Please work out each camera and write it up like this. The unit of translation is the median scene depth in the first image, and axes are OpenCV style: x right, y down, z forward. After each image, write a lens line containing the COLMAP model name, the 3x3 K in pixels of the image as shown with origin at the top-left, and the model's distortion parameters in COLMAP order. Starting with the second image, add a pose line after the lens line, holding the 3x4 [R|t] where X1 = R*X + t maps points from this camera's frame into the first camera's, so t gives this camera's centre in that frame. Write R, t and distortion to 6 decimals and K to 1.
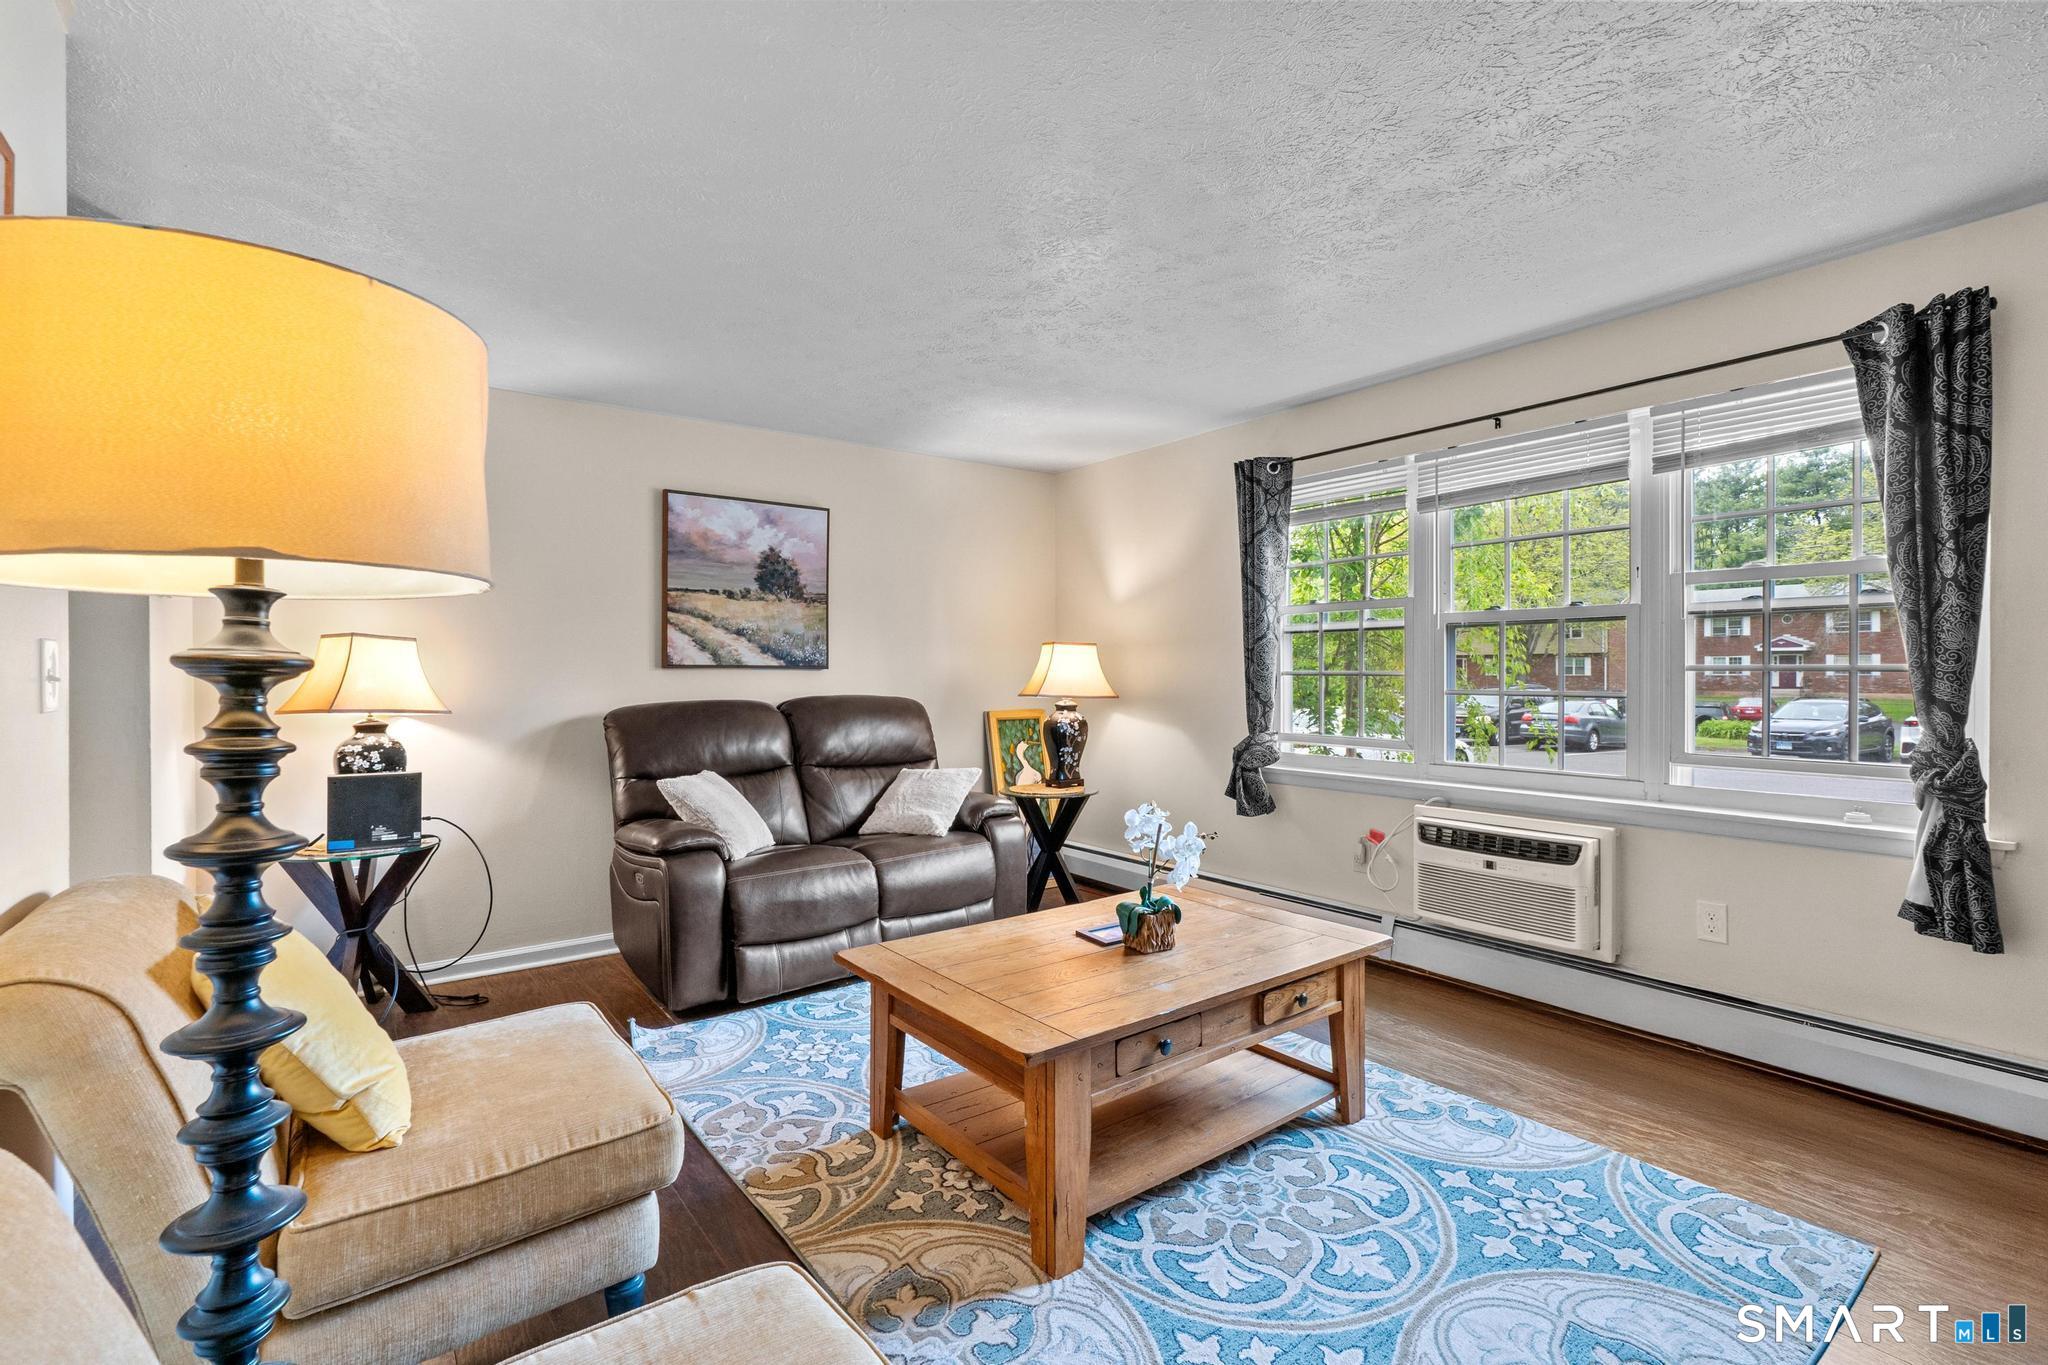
lens RADIAL K [[940.6, 0, 1020.8], [0, 940.6, 672.6], [0, 0, 1]] dist [-0.013773, 0.004852]
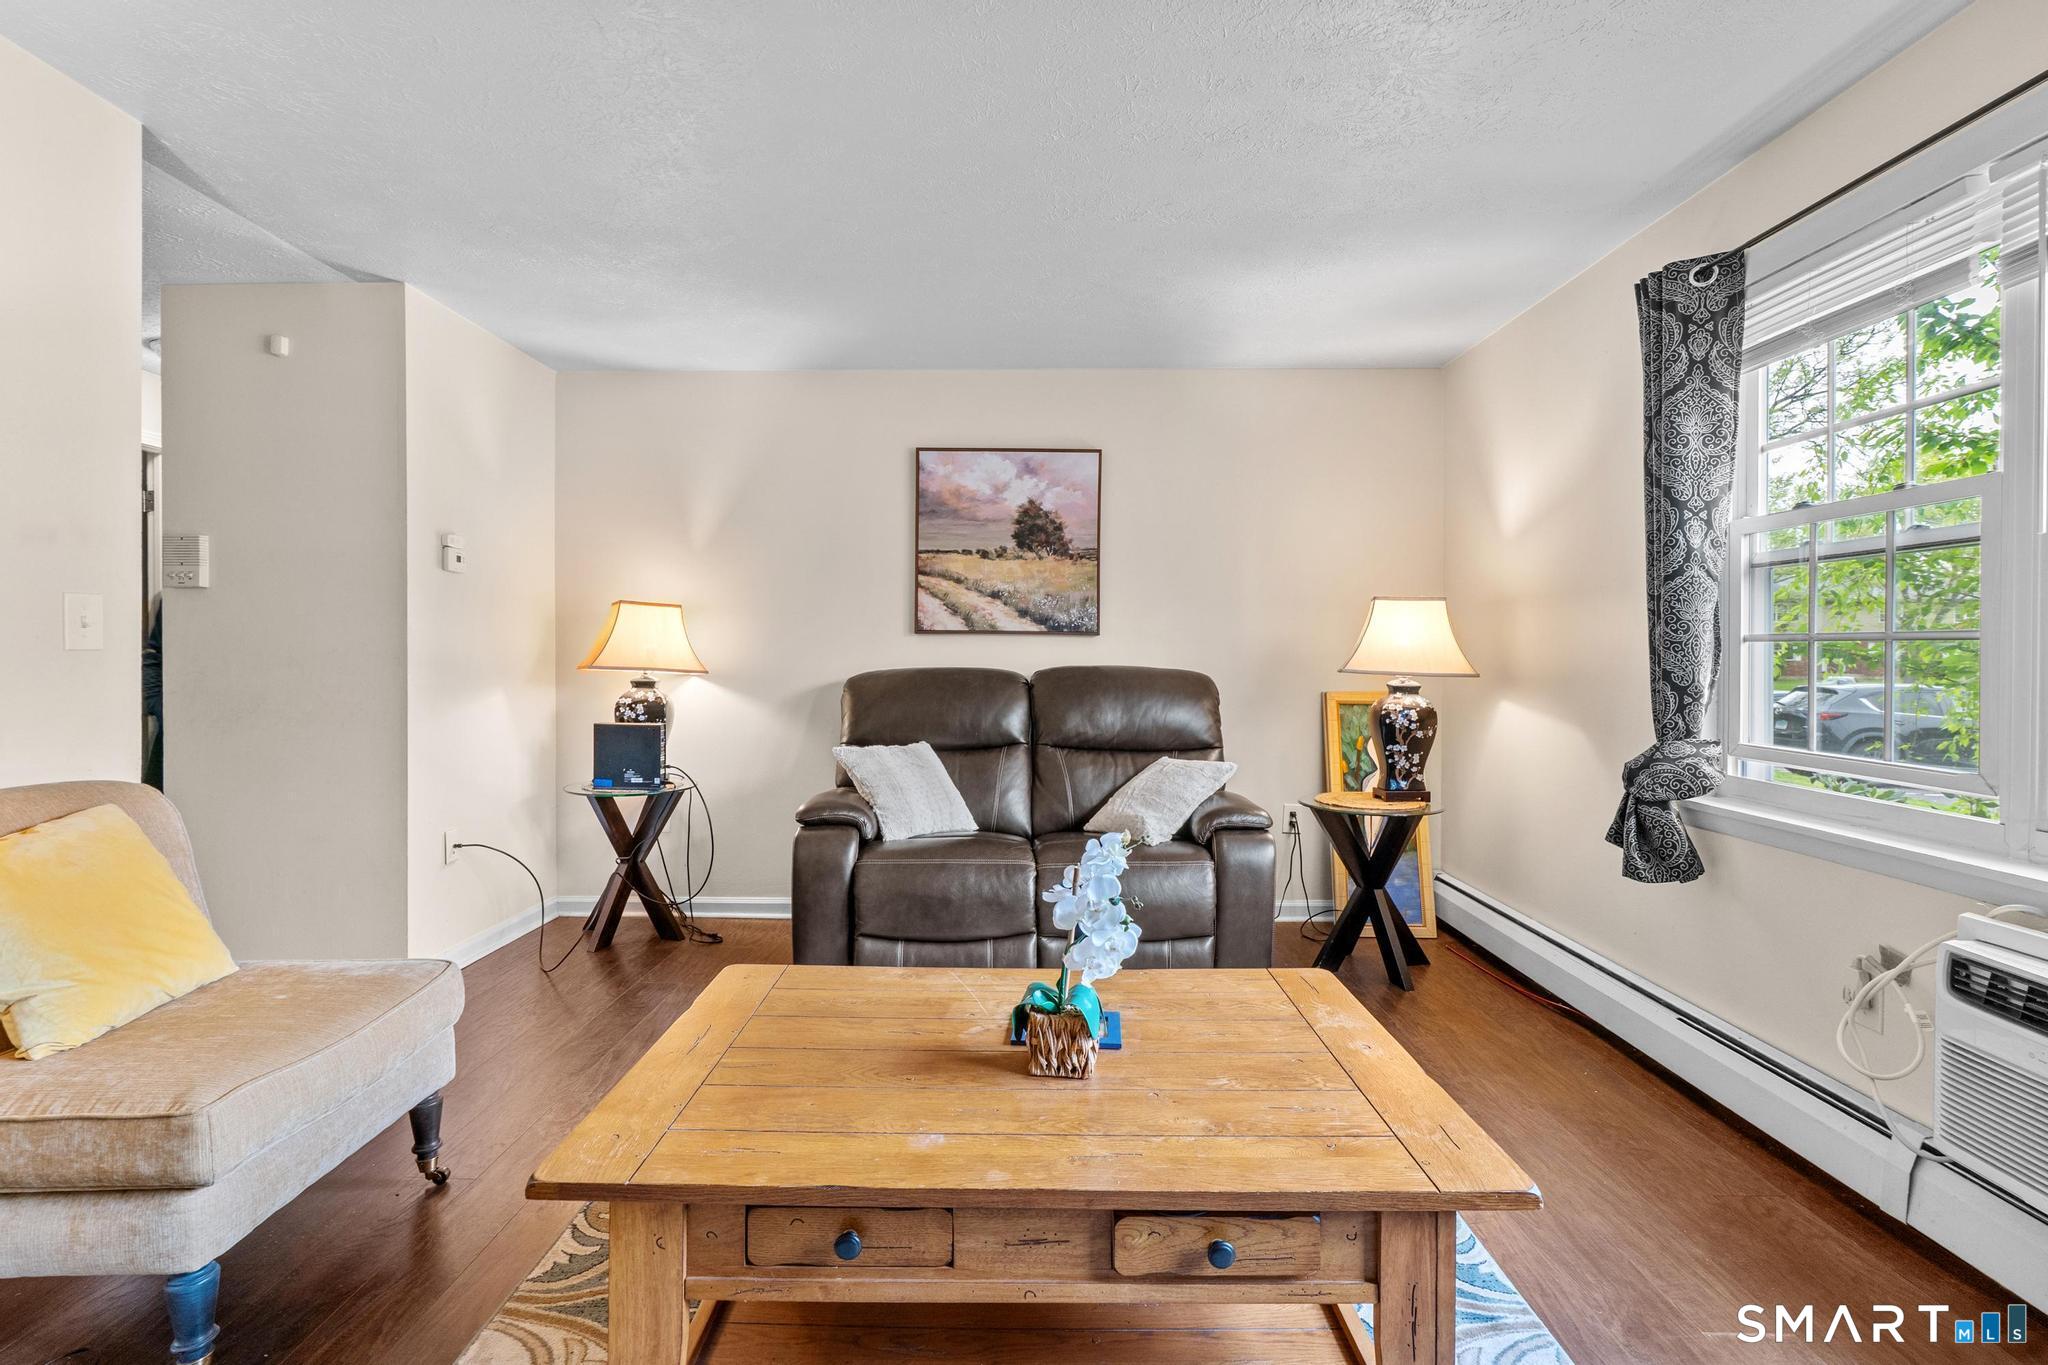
lens RADIAL K [[940.6, 0, 1013.5], [0, 940.6, 658.0], [0, 0, 1]] dist [-0.013773, 0.004852]
pose [[0.785420, 0.010319, -0.618877, 0.293354], [-0.008214, 0.999947, 0.006250, 0.013188], [0.618908, 0.000175, 0.785463, 0.298536]]
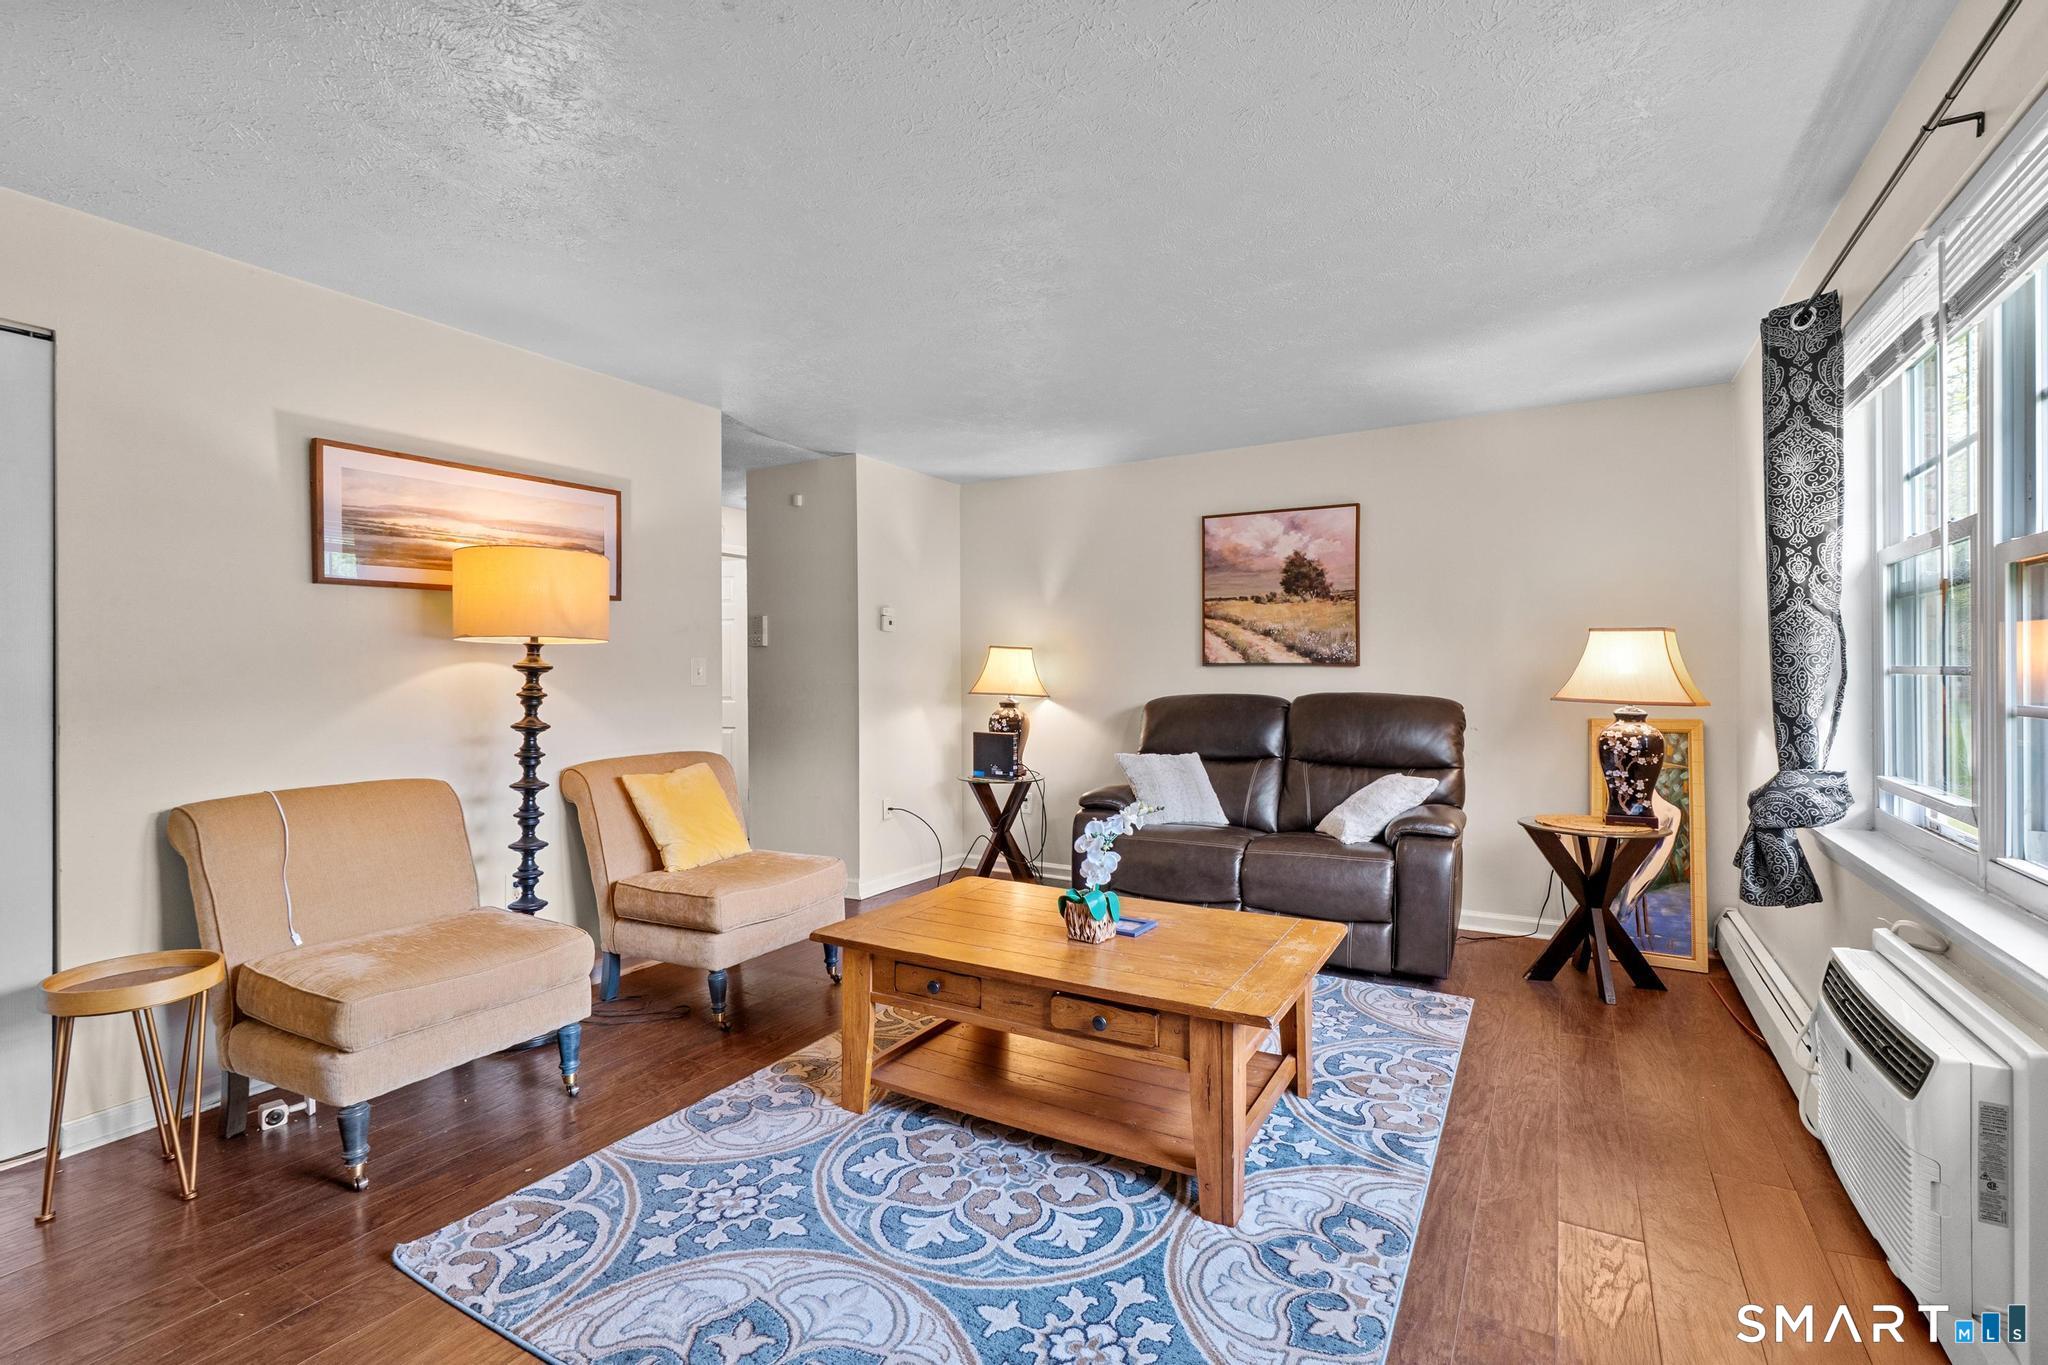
lens RADIAL K [[940.6, 0, 995.4], [0, 940.6, 671.9], [0, 0, 1]] dist [-0.013773, 0.004852]
pose [[0.355020, 0.001171, -0.934858, 0.634779], [0.001469, 0.999997, 0.001810, -0.000032], [0.934857, -0.002016, 0.355018, 0.322808]]
